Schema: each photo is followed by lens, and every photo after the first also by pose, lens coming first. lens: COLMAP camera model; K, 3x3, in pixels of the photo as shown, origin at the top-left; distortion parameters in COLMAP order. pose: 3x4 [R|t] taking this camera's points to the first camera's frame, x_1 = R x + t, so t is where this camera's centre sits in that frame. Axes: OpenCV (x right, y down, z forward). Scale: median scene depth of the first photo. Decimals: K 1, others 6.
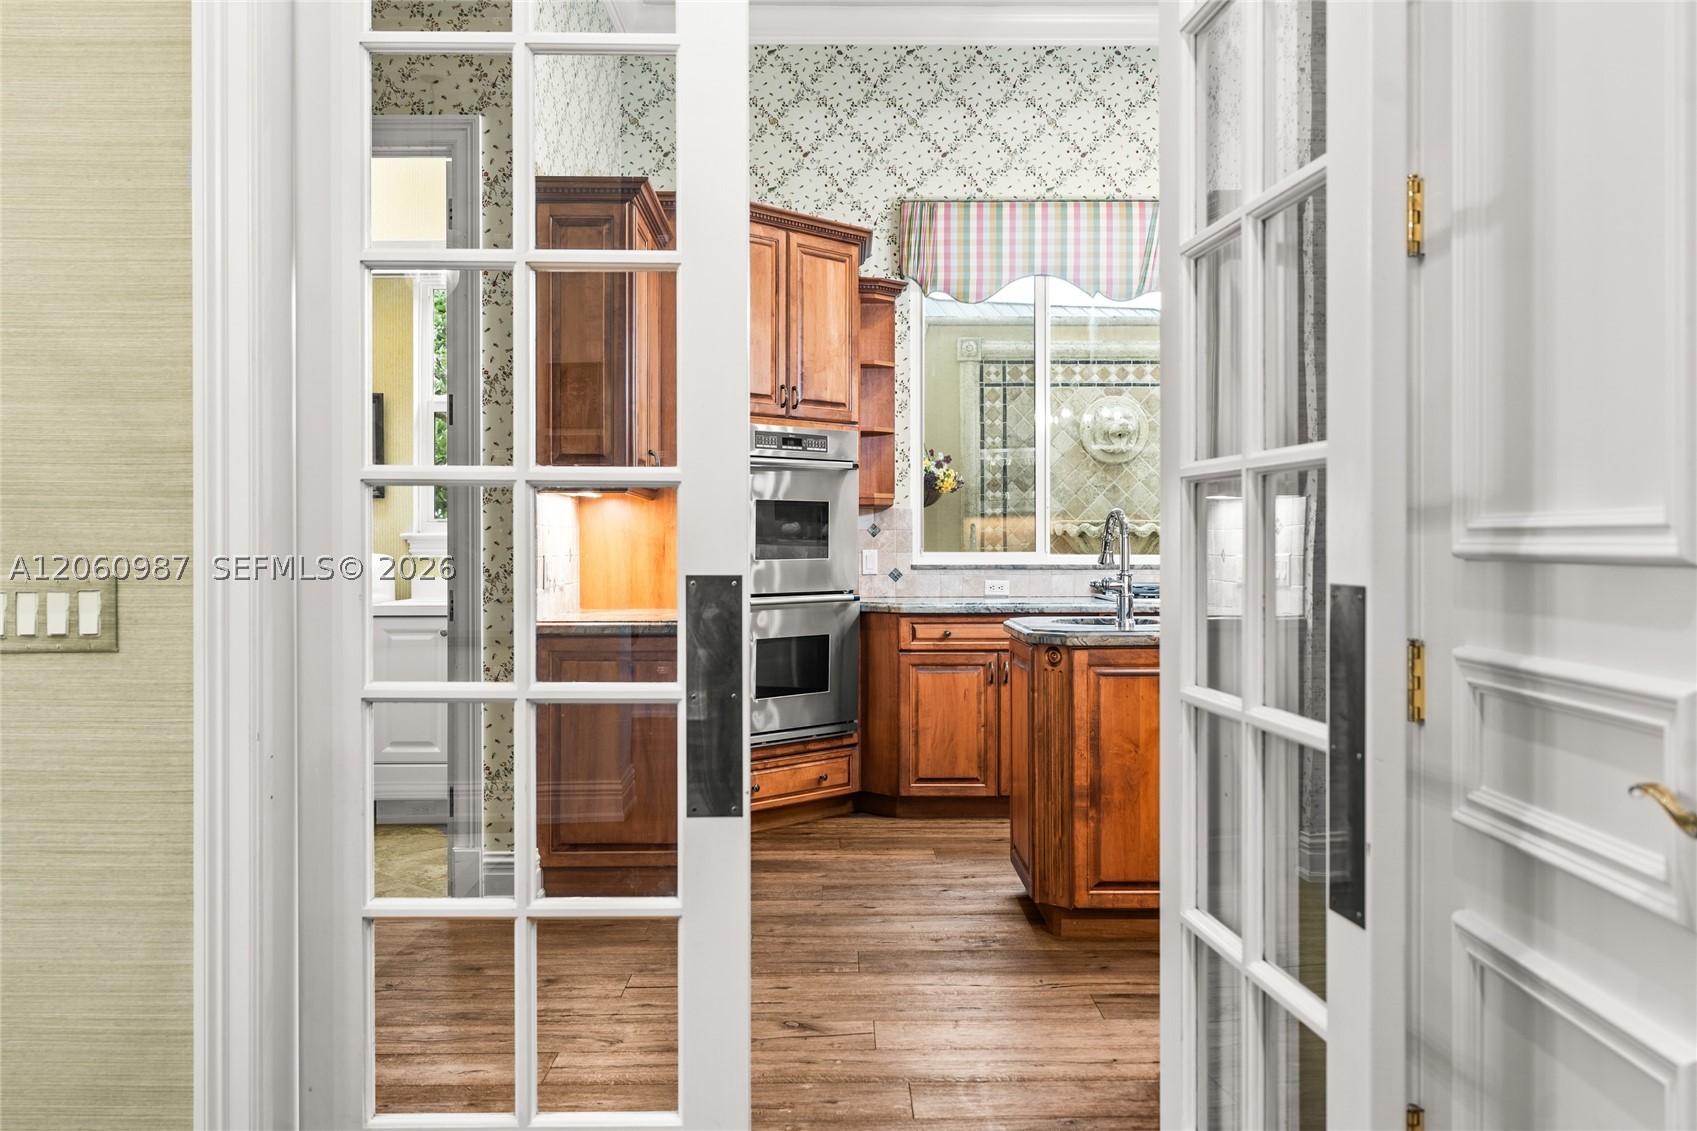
lens RADIAL K [[1374.0, 0, 853.7], [0, 1374.0, 537.5], [0, 0, 1]] dist [0.001469, 0.003072]
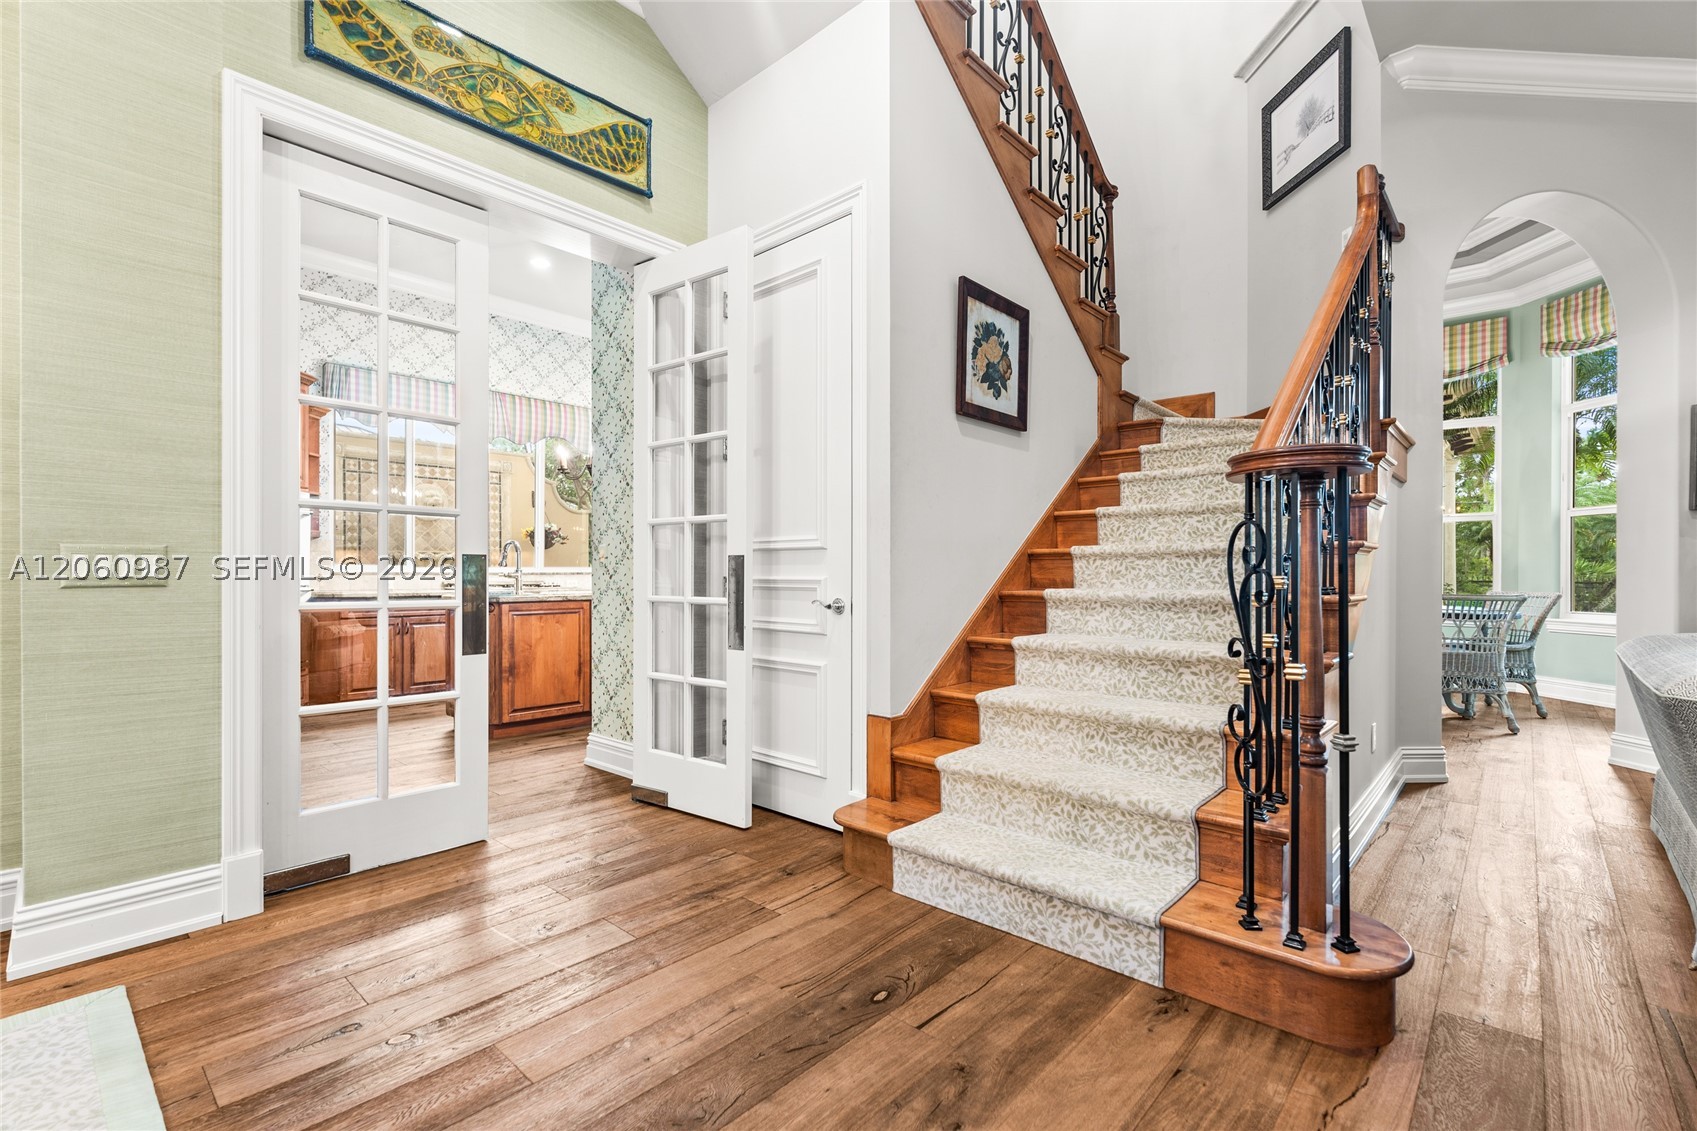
lens RADIAL K [[753.6, 0, 848.5], [0, 753.6, 565.5], [0, 0, 1]] dist [-0.000643, 0.000017]
pose [[0.680416, 0.009758, 0.732761, -0.276351], [-0.002573, 0.999937, -0.010926, 0.026659], [-0.732821, 0.005549, 0.680398, -0.168610]]
